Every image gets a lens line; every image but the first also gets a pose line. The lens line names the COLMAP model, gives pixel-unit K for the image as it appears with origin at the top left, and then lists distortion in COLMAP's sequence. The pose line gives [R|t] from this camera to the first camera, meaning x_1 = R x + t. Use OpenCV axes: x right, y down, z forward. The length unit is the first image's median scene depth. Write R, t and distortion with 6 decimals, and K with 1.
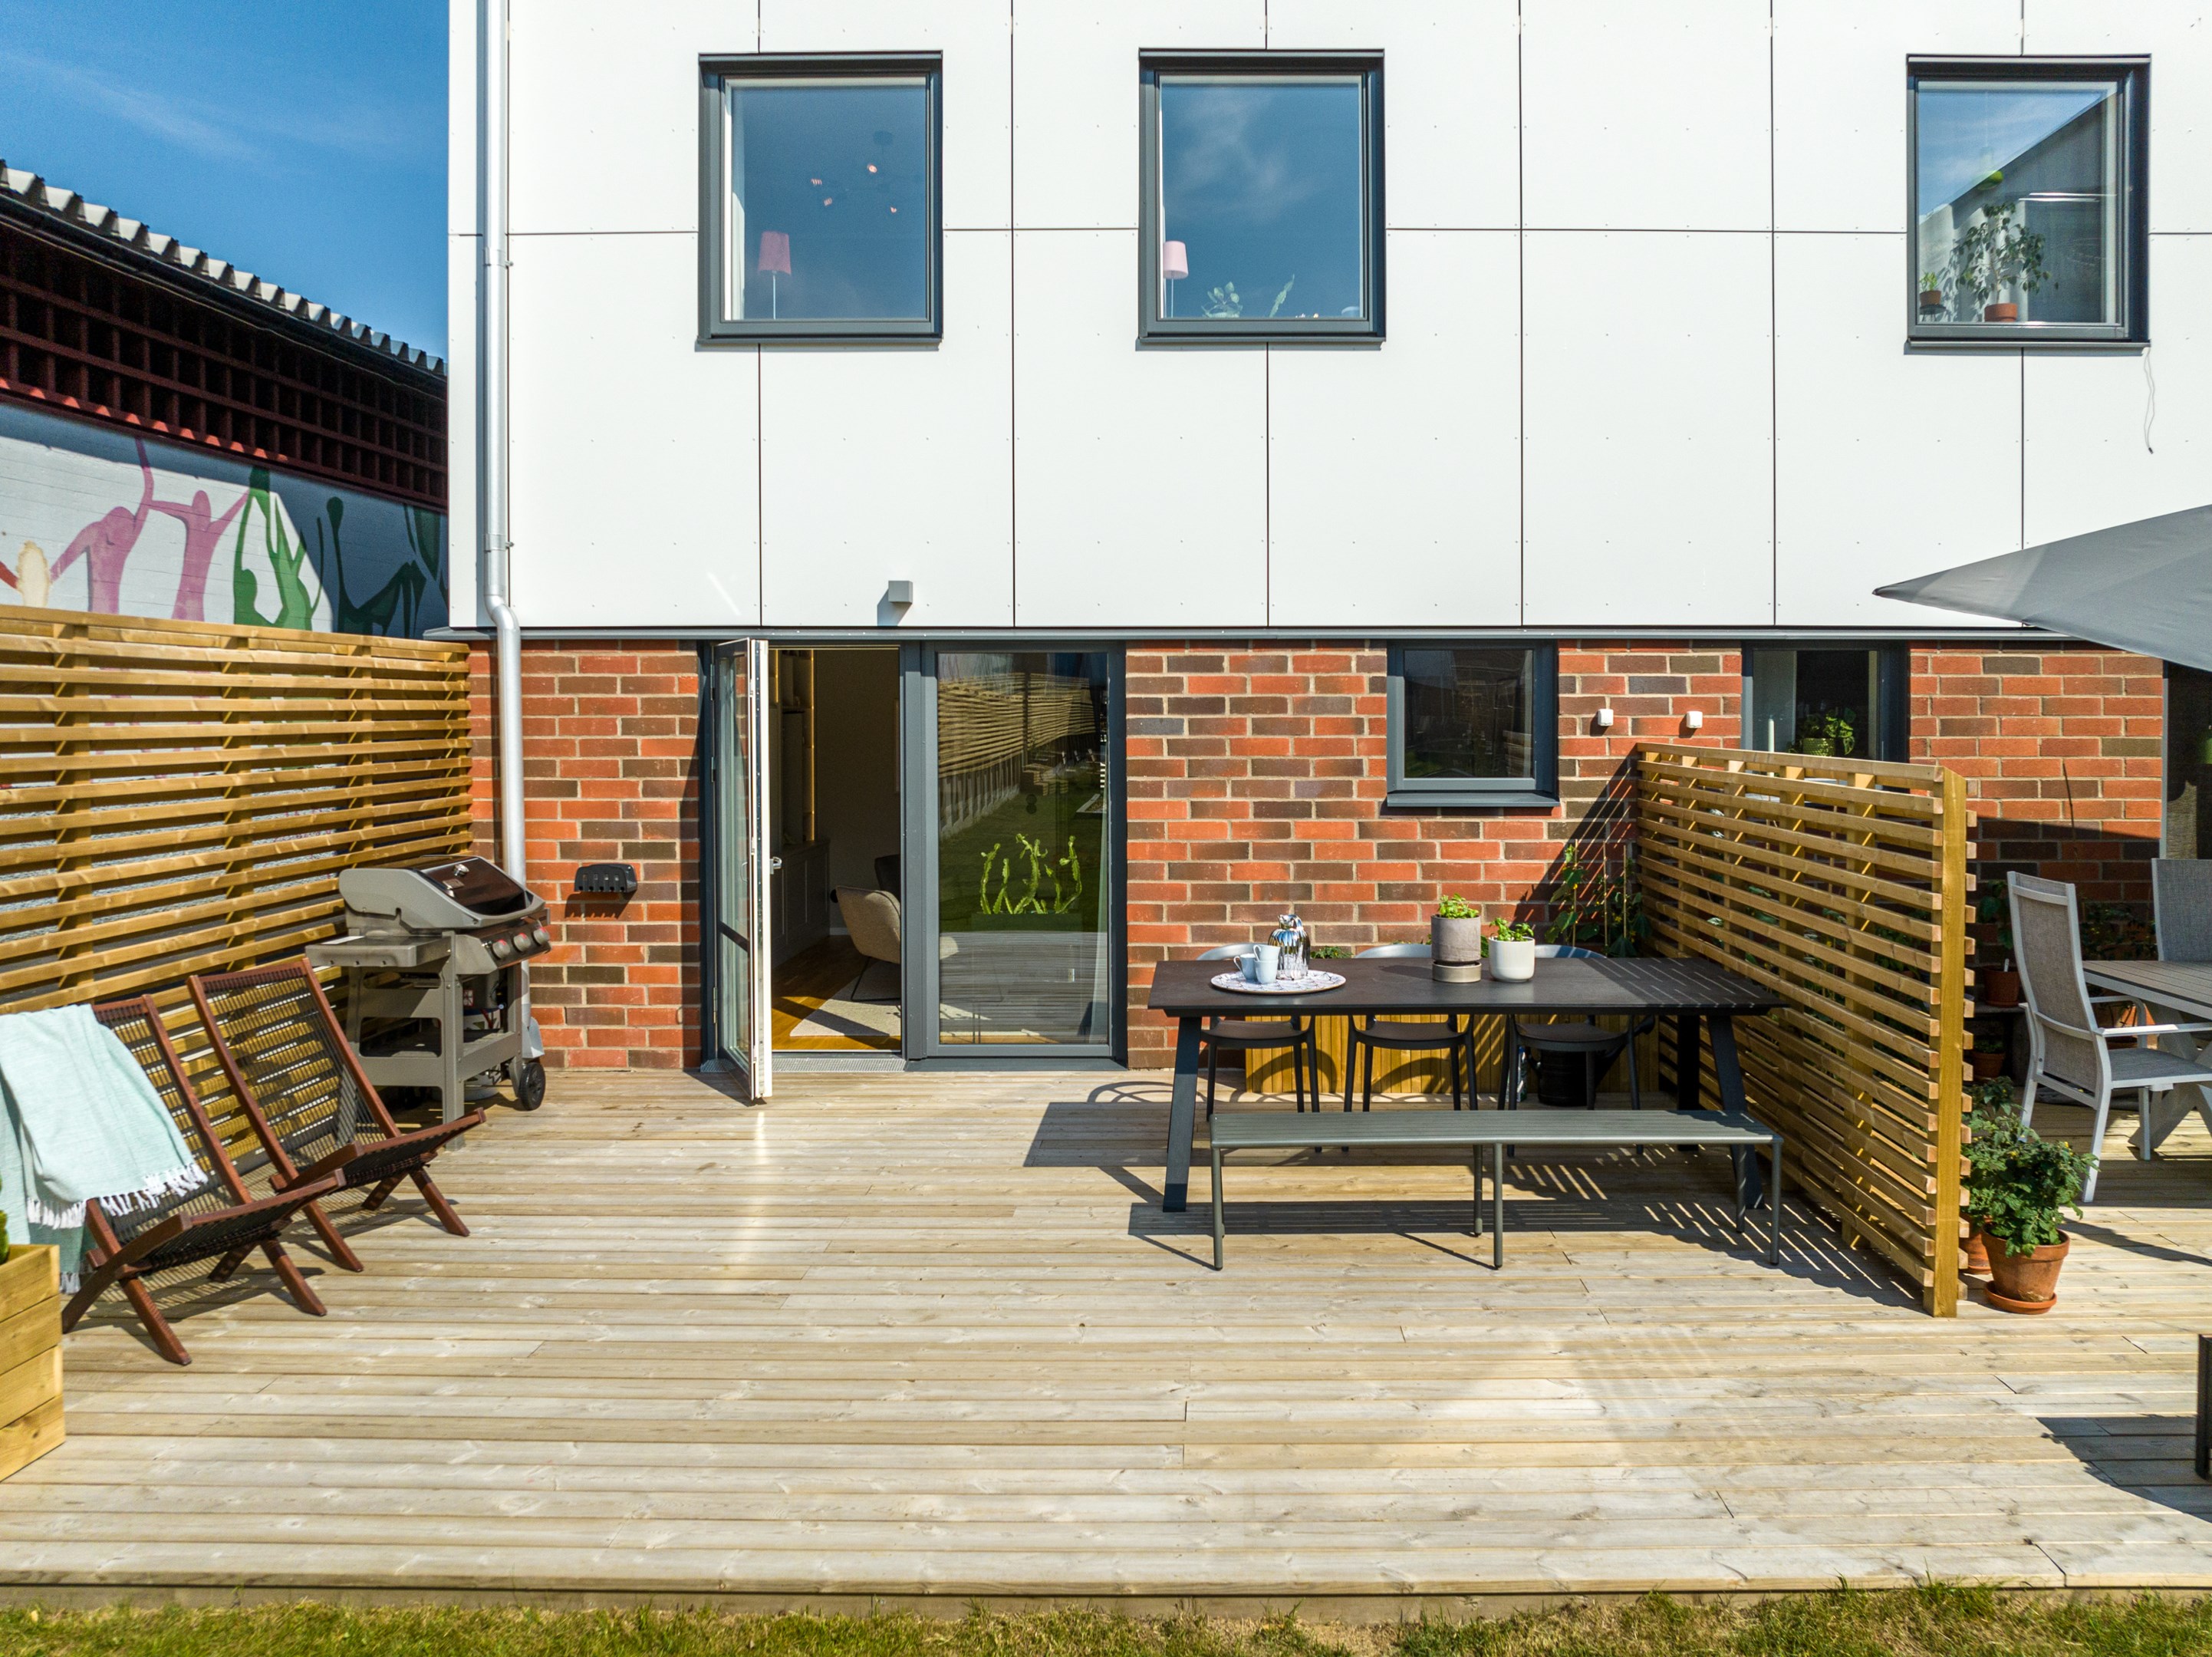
lens RADIAL K [[1683.7, 0, 1208.7], [0, 1683.7, 756.1], [0, 0, 1]] dist [-0.040231, 0.005647]
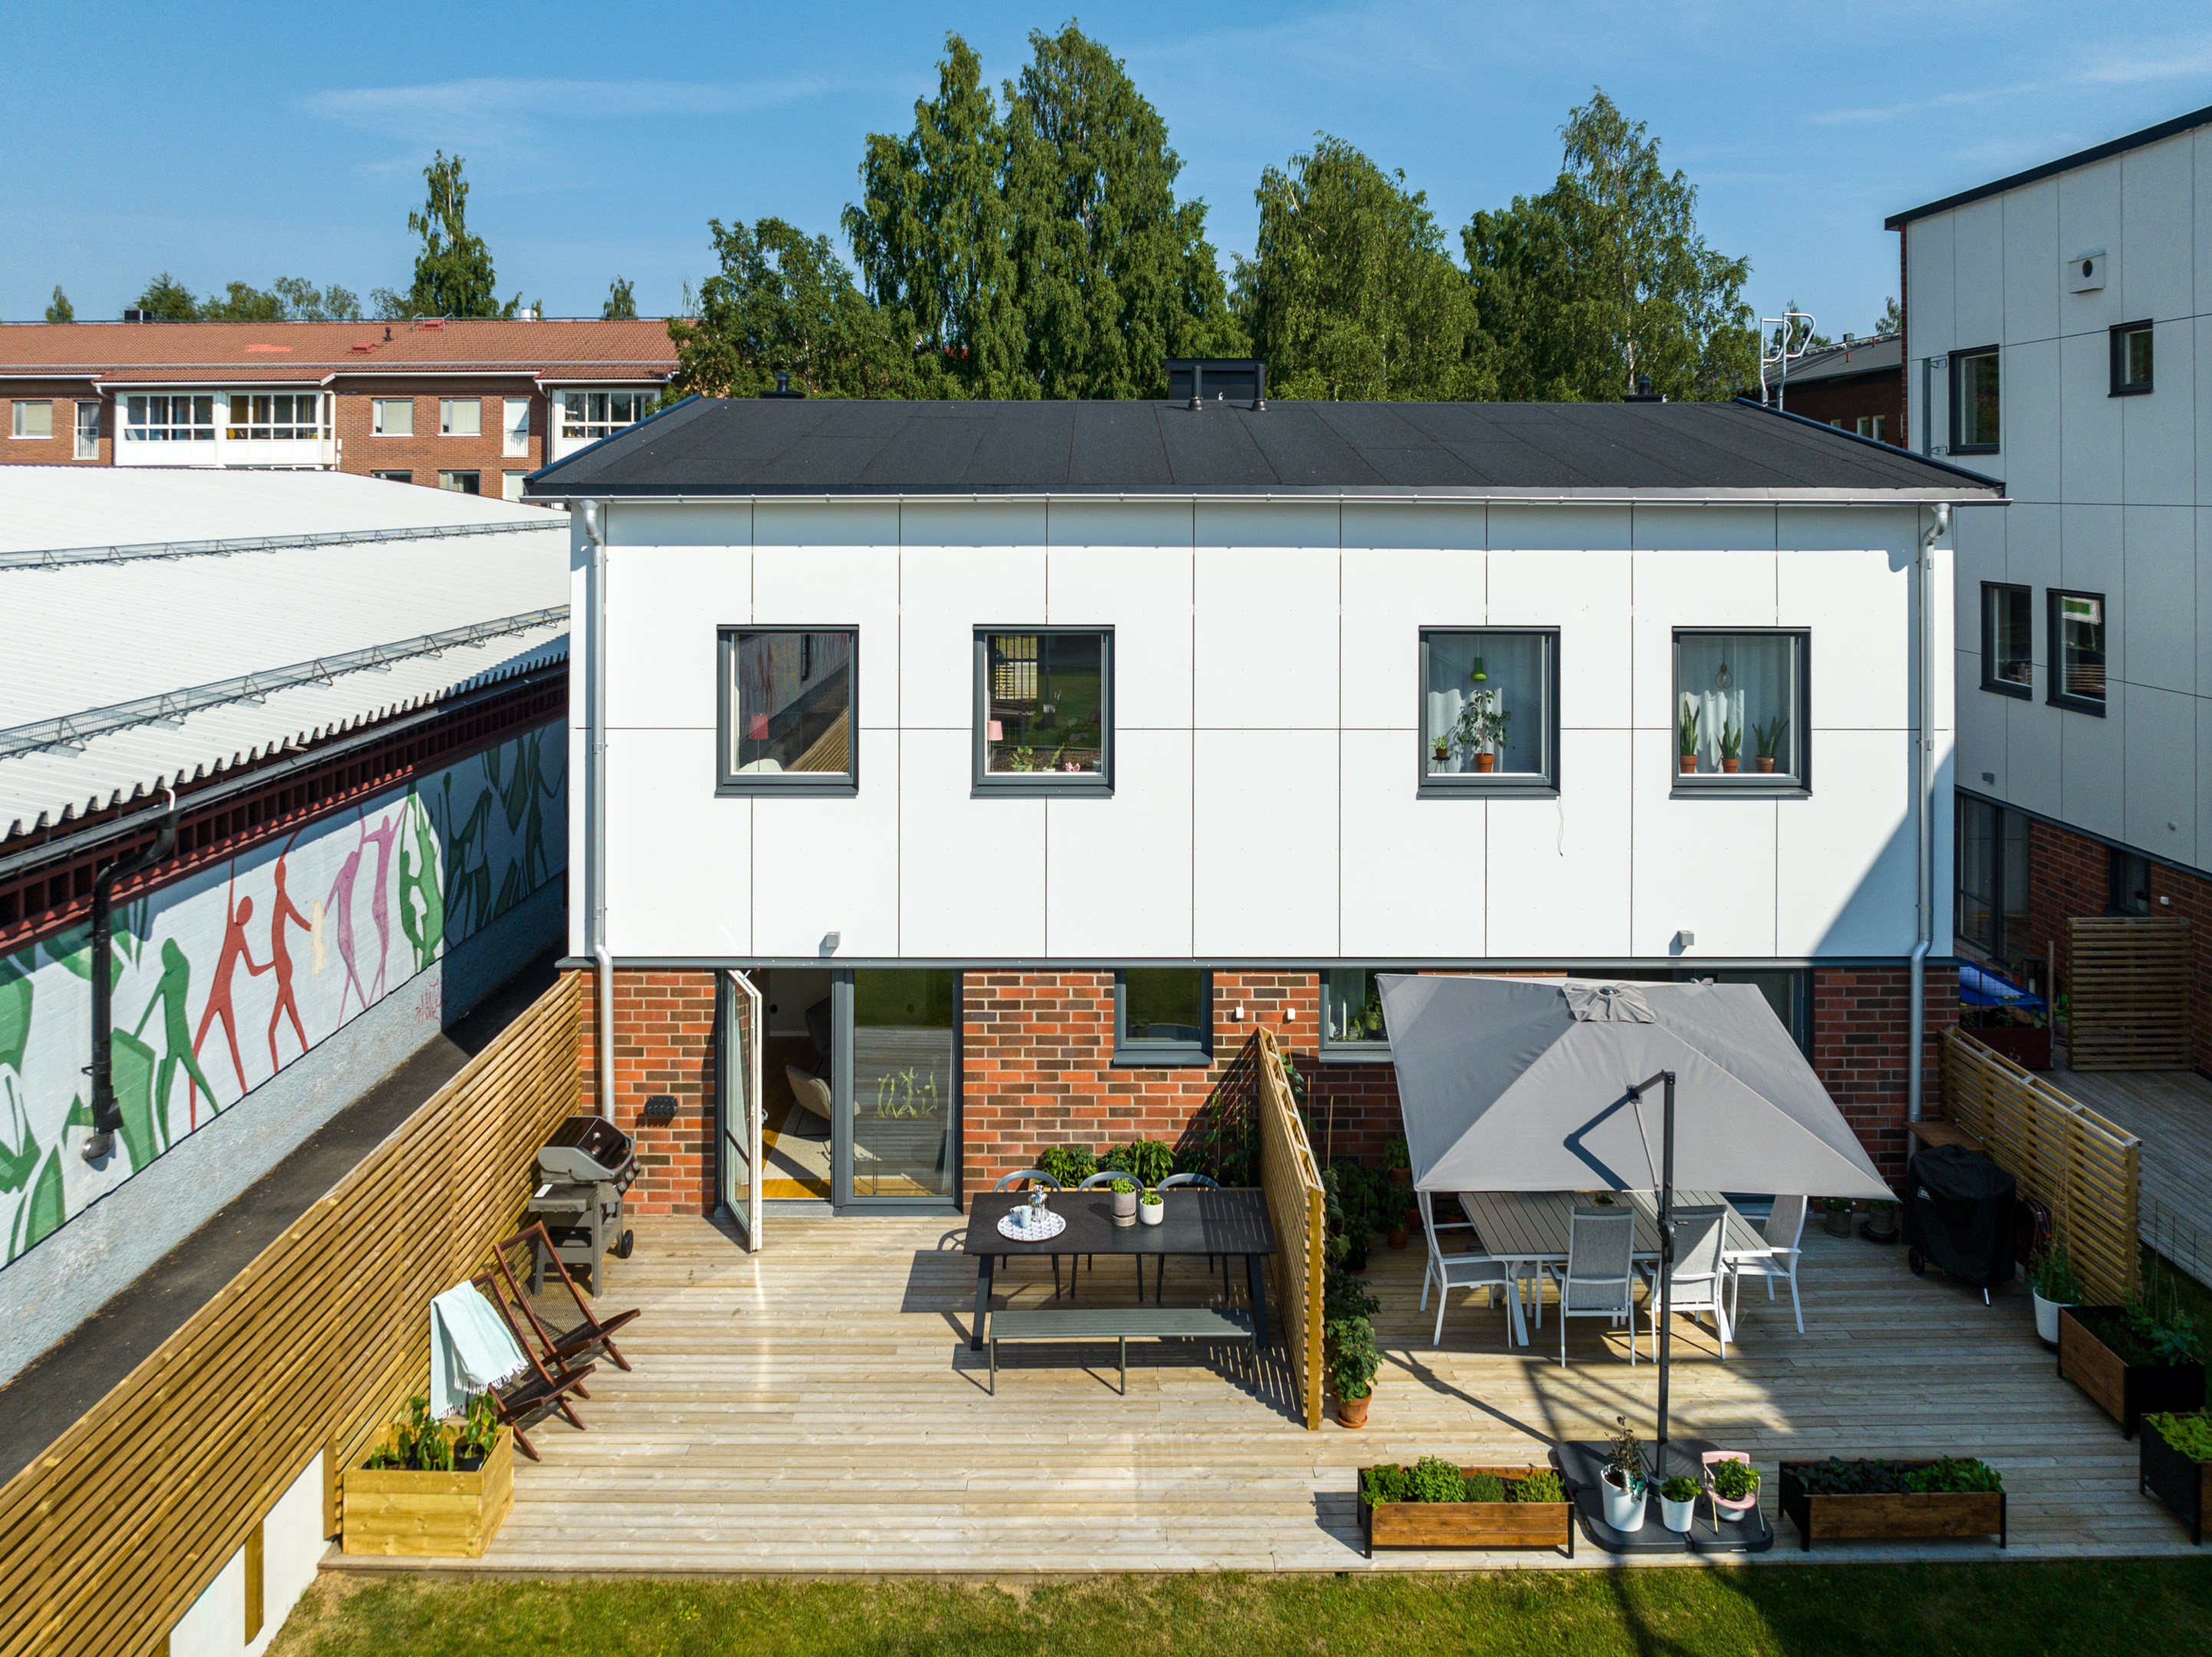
lens RADIAL K [[1604.4, 0, 1107.4], [0, 1604.4, 587.3], [0, 0, 1]] dist [-0.010249, -0.029570]
pose [[0.999896, 0.004826, 0.013556, 0.078040], [-0.004508, 0.999717, -0.023371, -0.440932], [-0.013665, 0.023308, 0.999635, -0.691899]]
